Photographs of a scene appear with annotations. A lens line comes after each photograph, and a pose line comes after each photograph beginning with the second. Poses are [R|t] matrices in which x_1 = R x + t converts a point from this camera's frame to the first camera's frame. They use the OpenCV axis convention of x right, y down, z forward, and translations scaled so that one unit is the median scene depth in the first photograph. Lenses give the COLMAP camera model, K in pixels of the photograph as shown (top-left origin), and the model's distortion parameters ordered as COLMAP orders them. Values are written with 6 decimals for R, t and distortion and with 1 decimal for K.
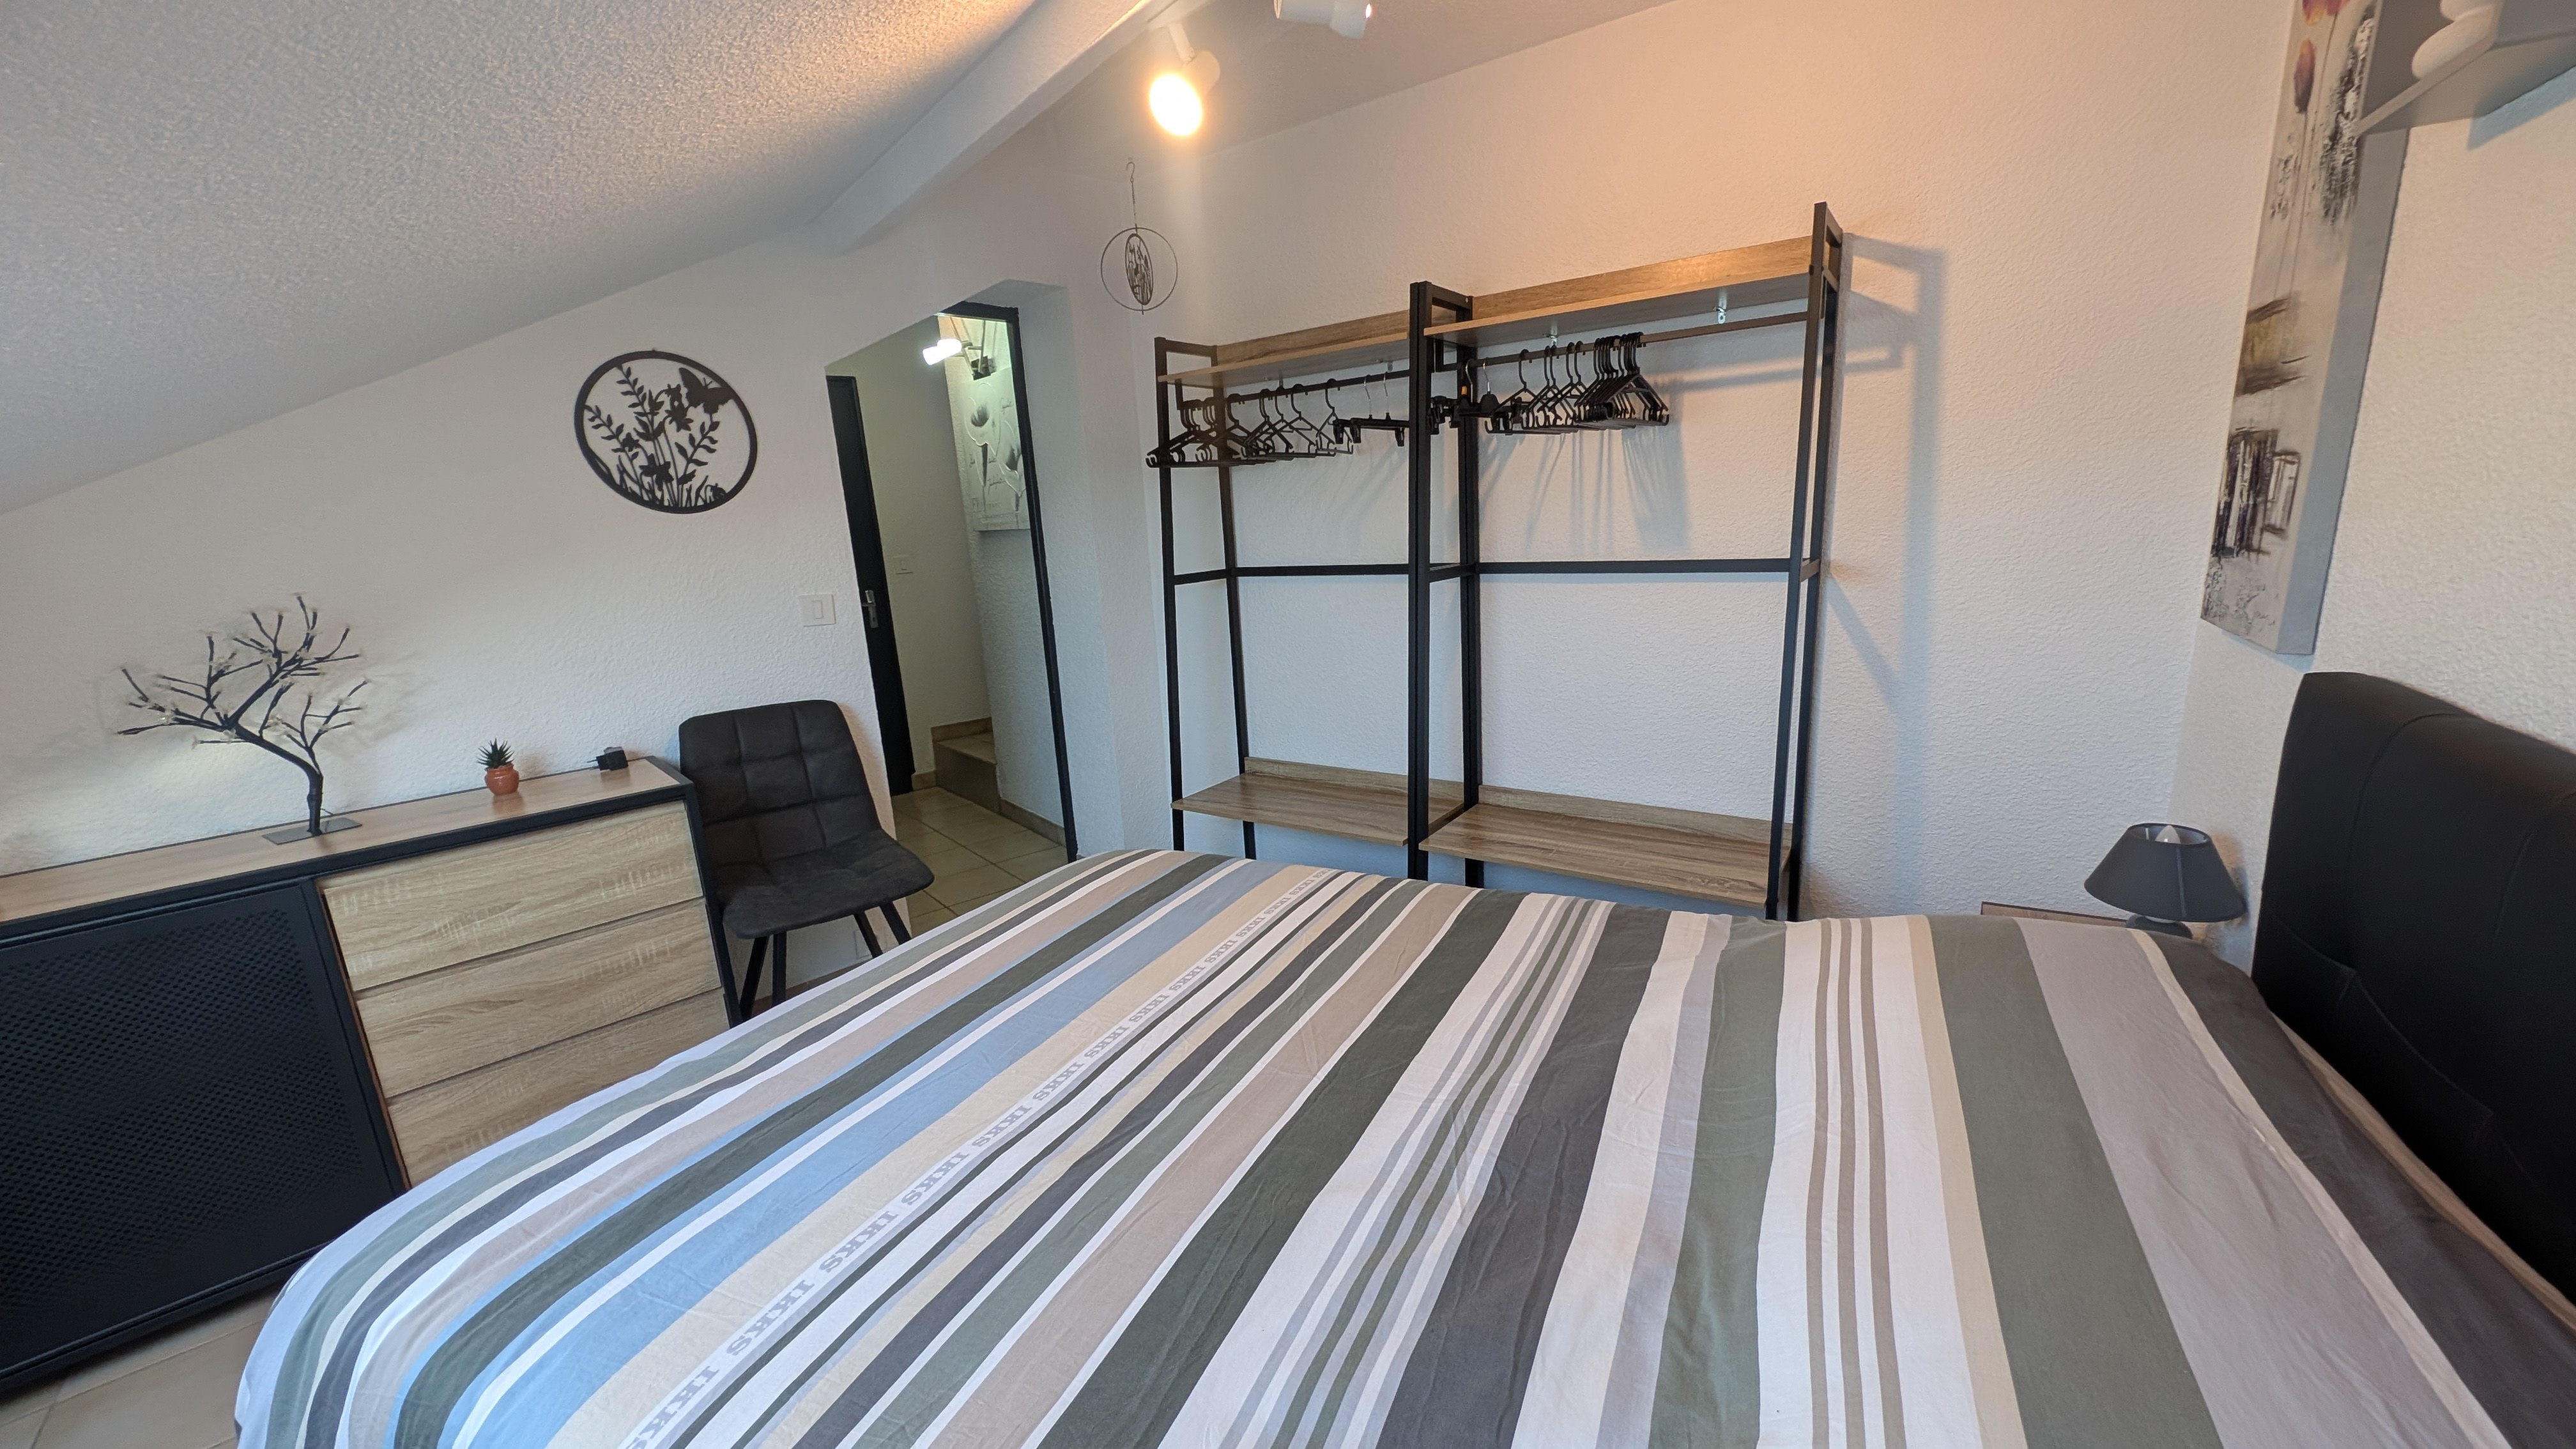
lens RADIAL K [[946.1, 0, 1288.0], [0, 946.1, 724.5], [0, 0, 1]] dist [0.011300, -0.011904]
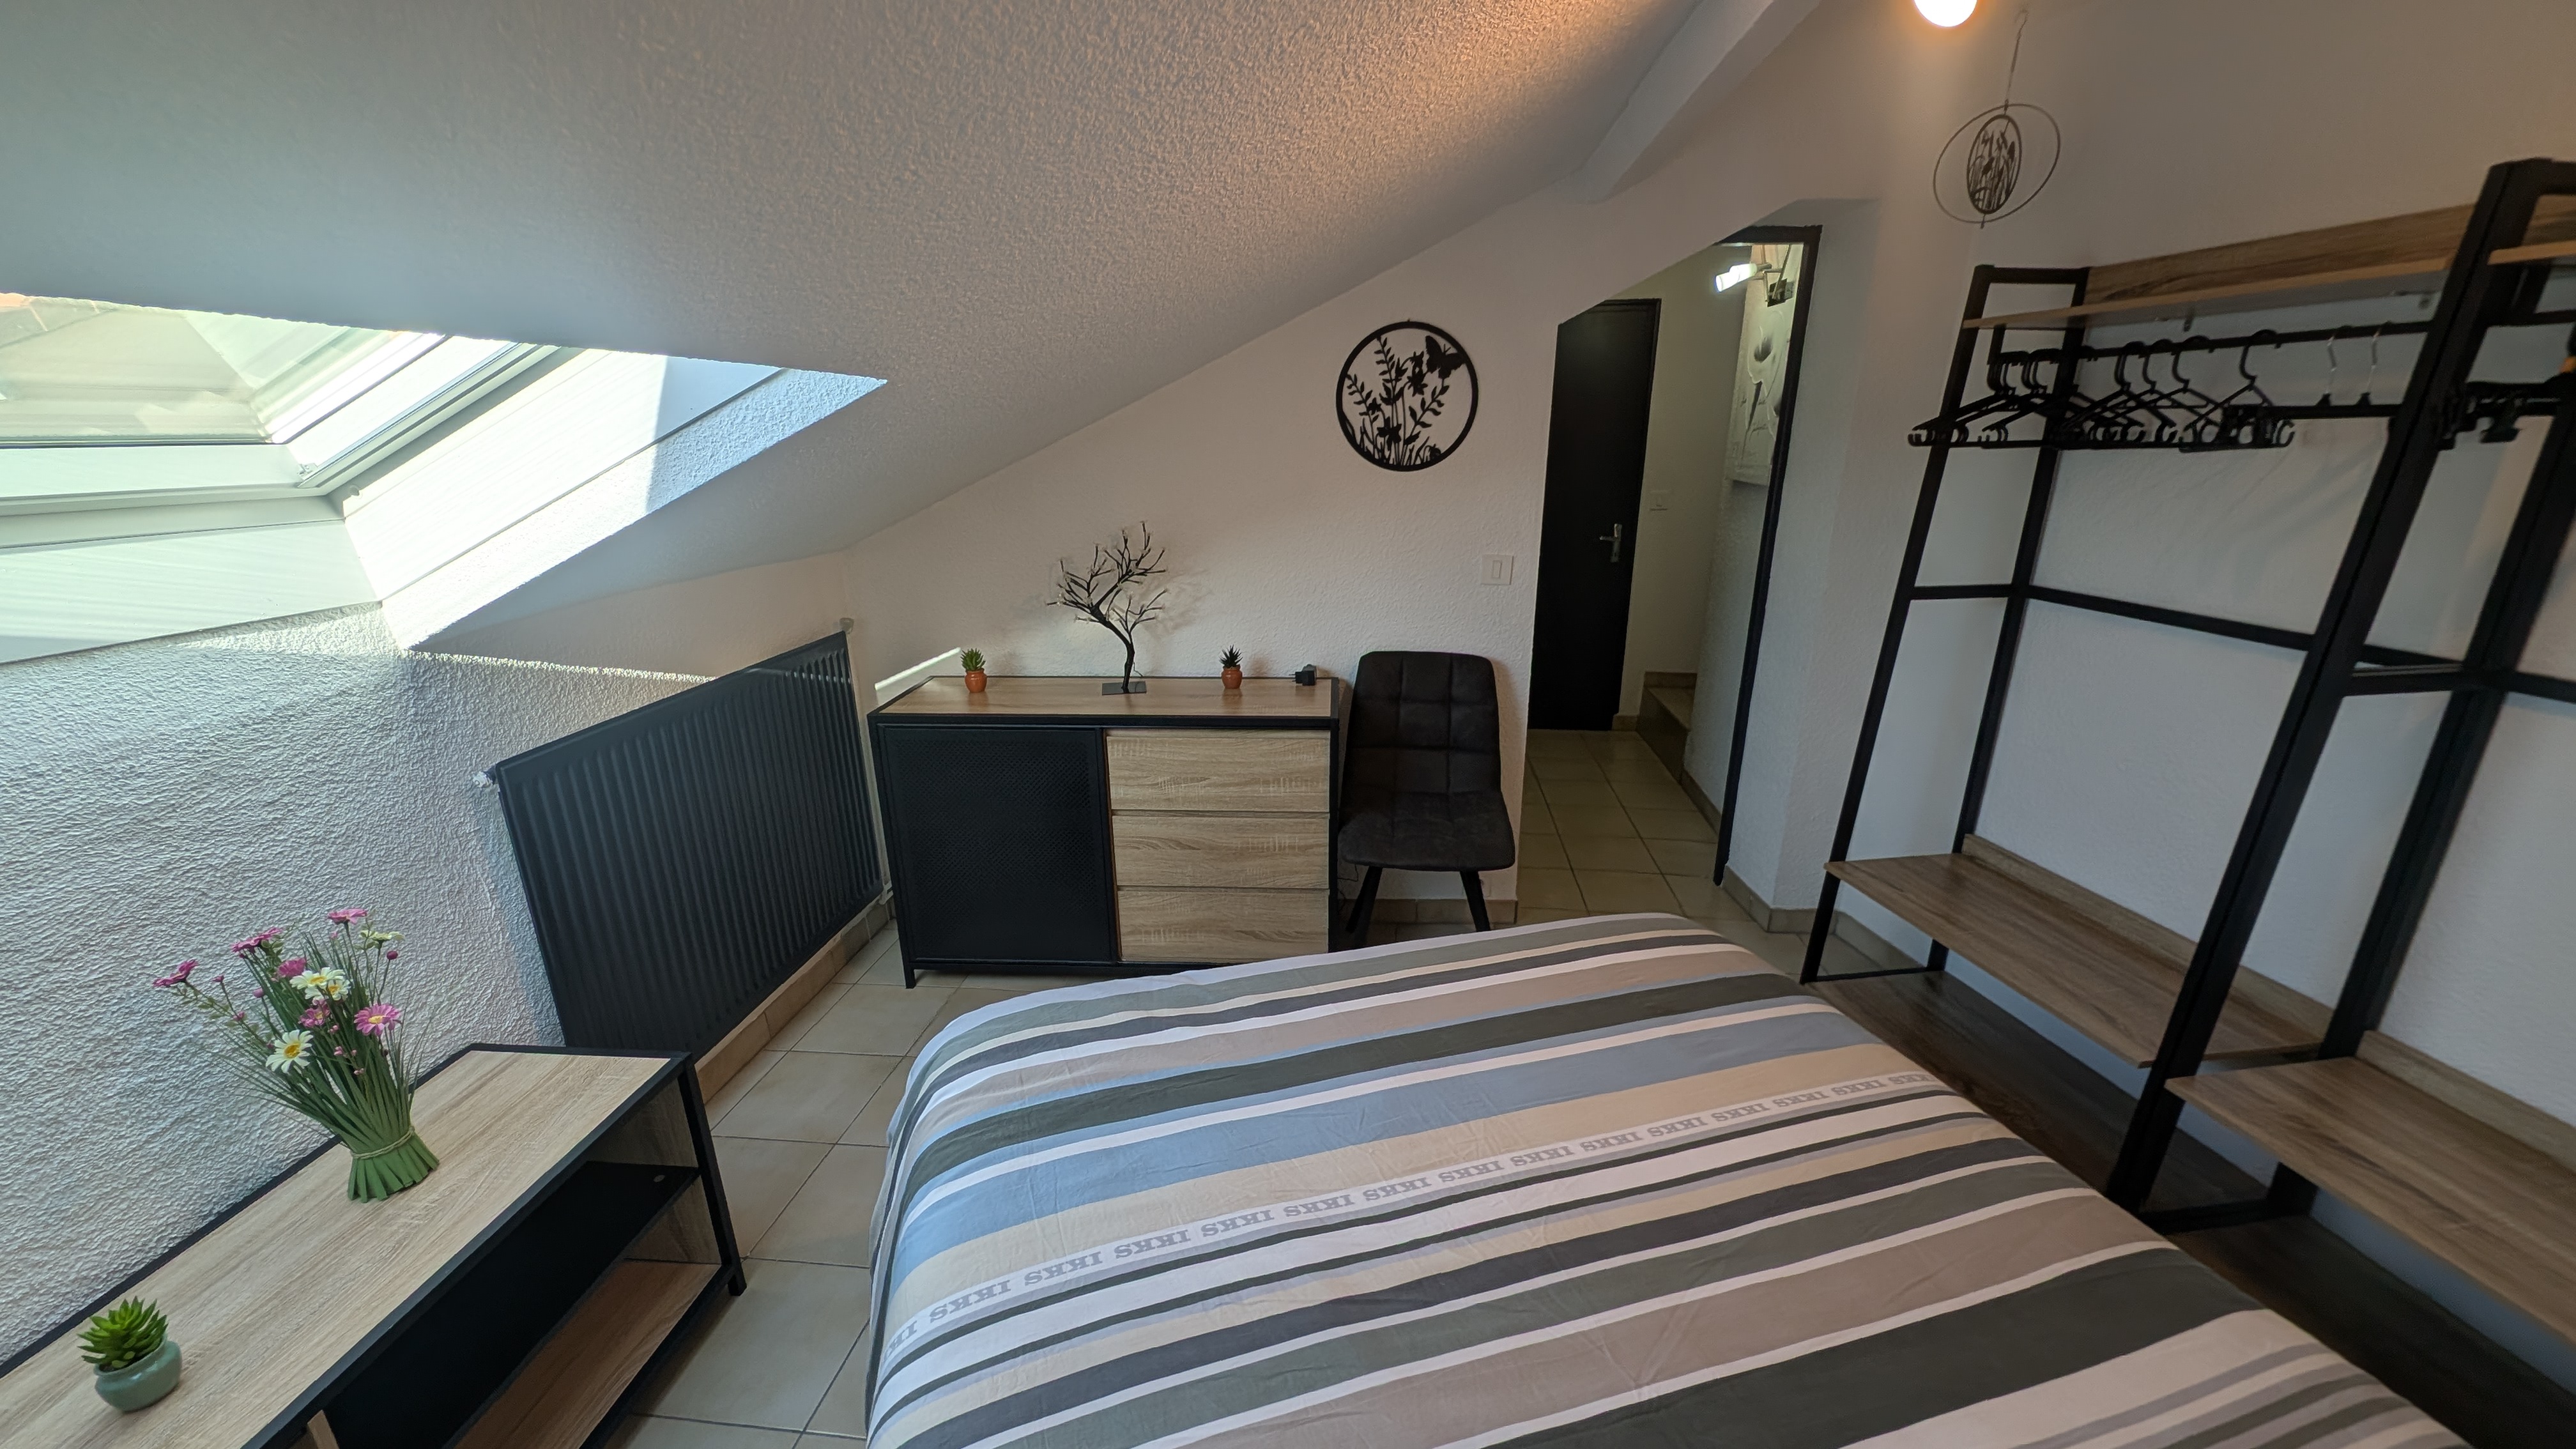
lens RADIAL K [[952.8, 0, 1288.0], [0, 952.8, 724.5], [0, 0, 1]] dist [0.020191, -0.011953]
pose [[0.689255, 0.261677, -0.675613, 0.103145], [-0.192247, 0.965127, 0.177682, -0.110380], [0.698547, 0.007416, 0.715525, 0.110638]]
